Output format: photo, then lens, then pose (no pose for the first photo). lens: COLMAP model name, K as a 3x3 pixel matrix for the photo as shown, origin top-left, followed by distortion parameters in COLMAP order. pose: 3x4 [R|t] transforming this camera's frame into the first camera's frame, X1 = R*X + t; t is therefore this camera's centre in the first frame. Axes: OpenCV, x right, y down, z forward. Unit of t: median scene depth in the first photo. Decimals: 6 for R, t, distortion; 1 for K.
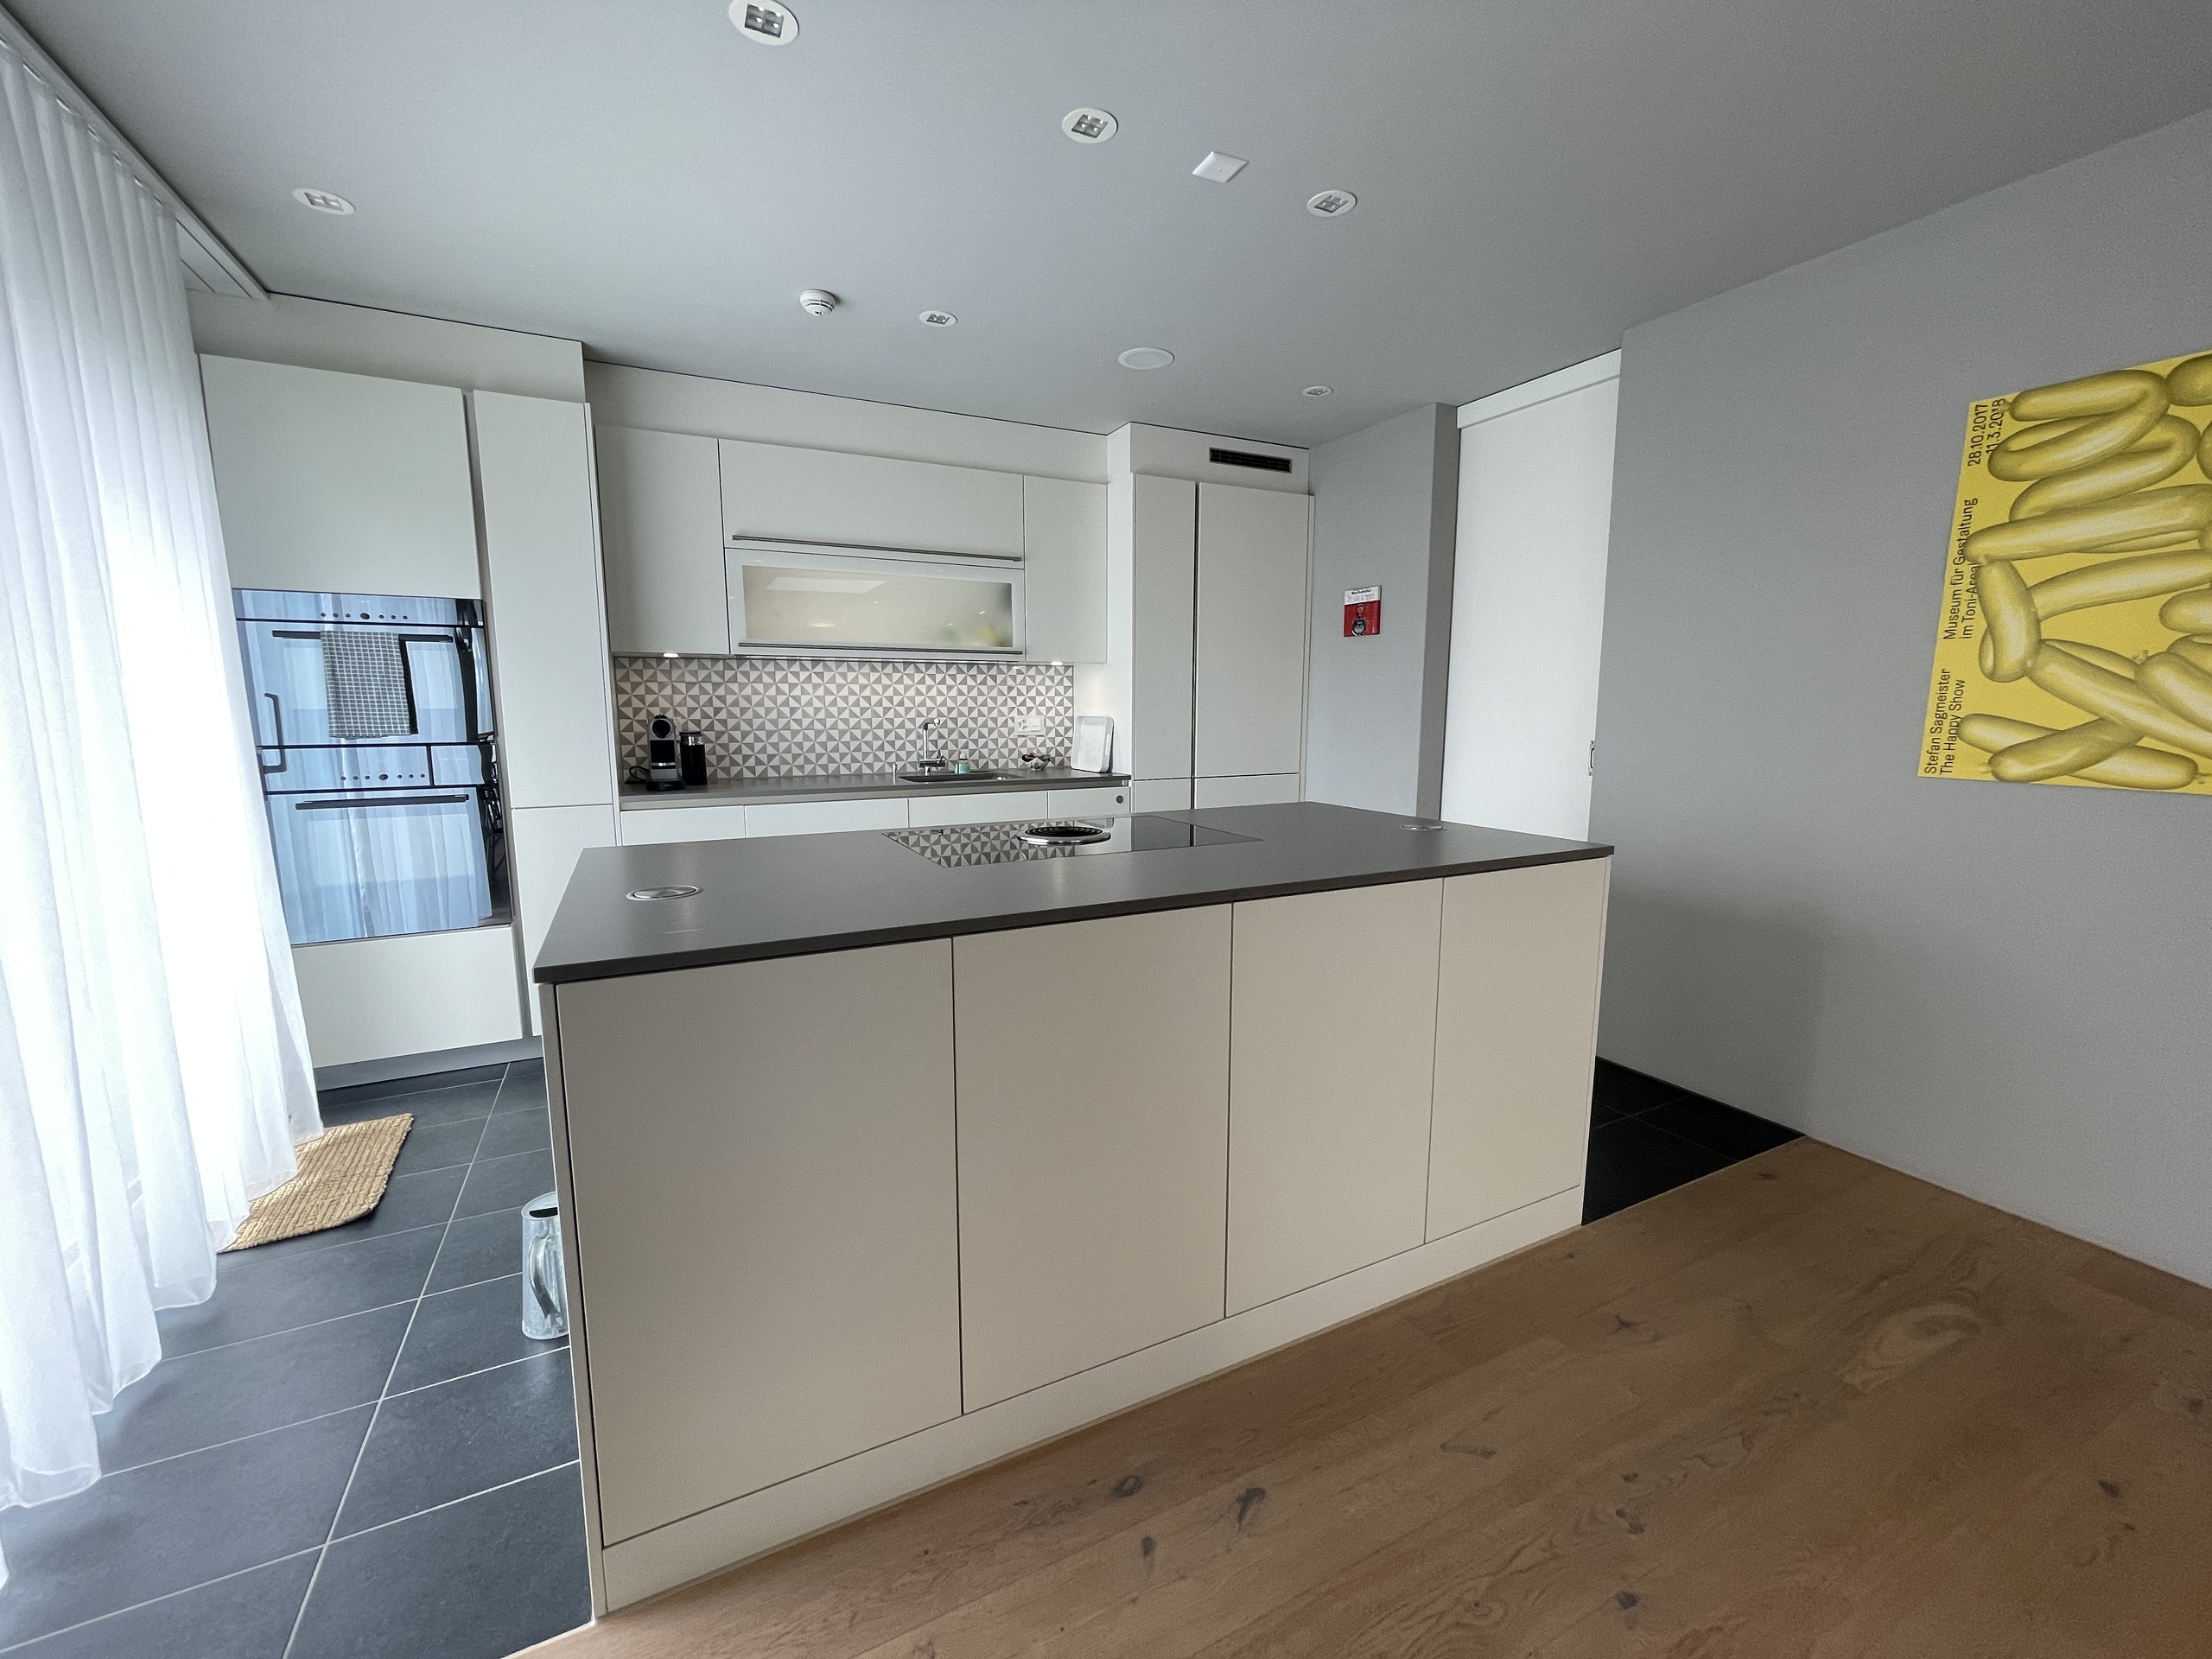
lens RADIAL K [[890.1, 0, 1094.0], [0, 890.1, 835.6], [0, 0, 1]] dist [-0.000839, -0.000028]
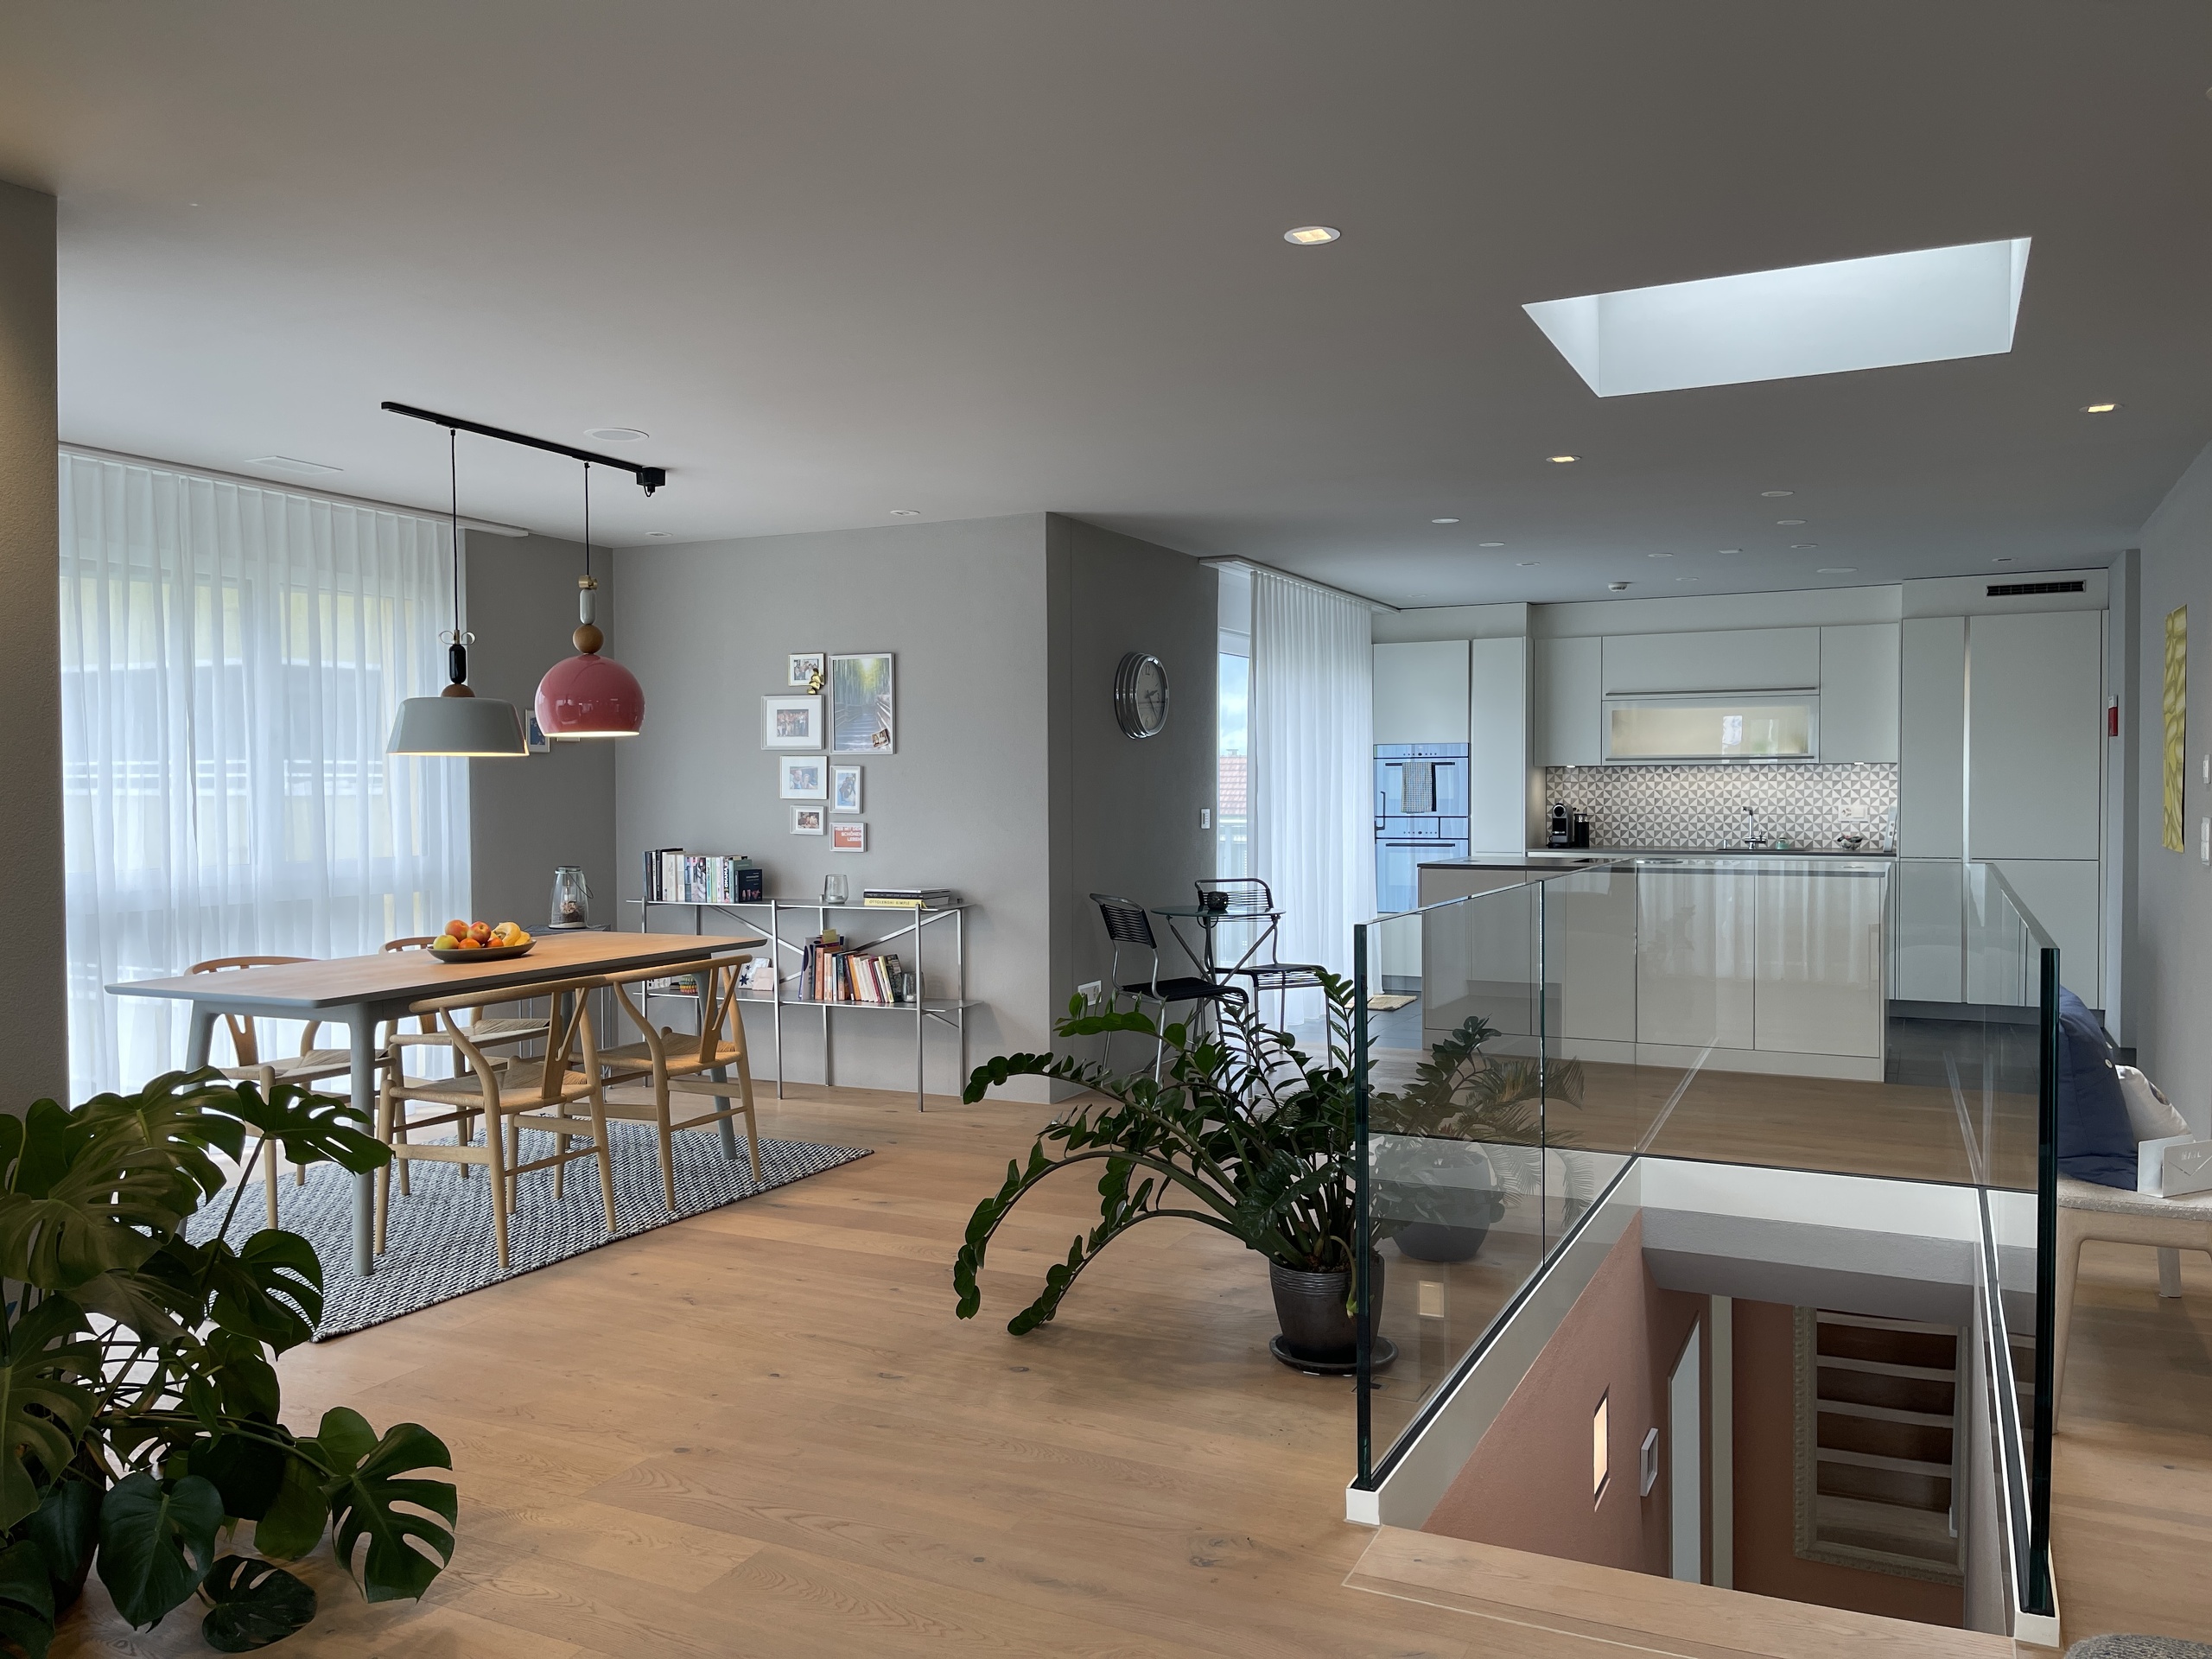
lens RADIAL K [[1675.9, 0, 1106.0], [0, 1675.9, 829.5], [0, 0, 1]] dist [0.000327, -0.002304]
pose [[0.610730, 0.020988, -0.791561, 1.358830], [-0.110912, 0.992061, -0.059270, 0.177250], [0.784033, 0.123992, 0.608209, -1.431843]]
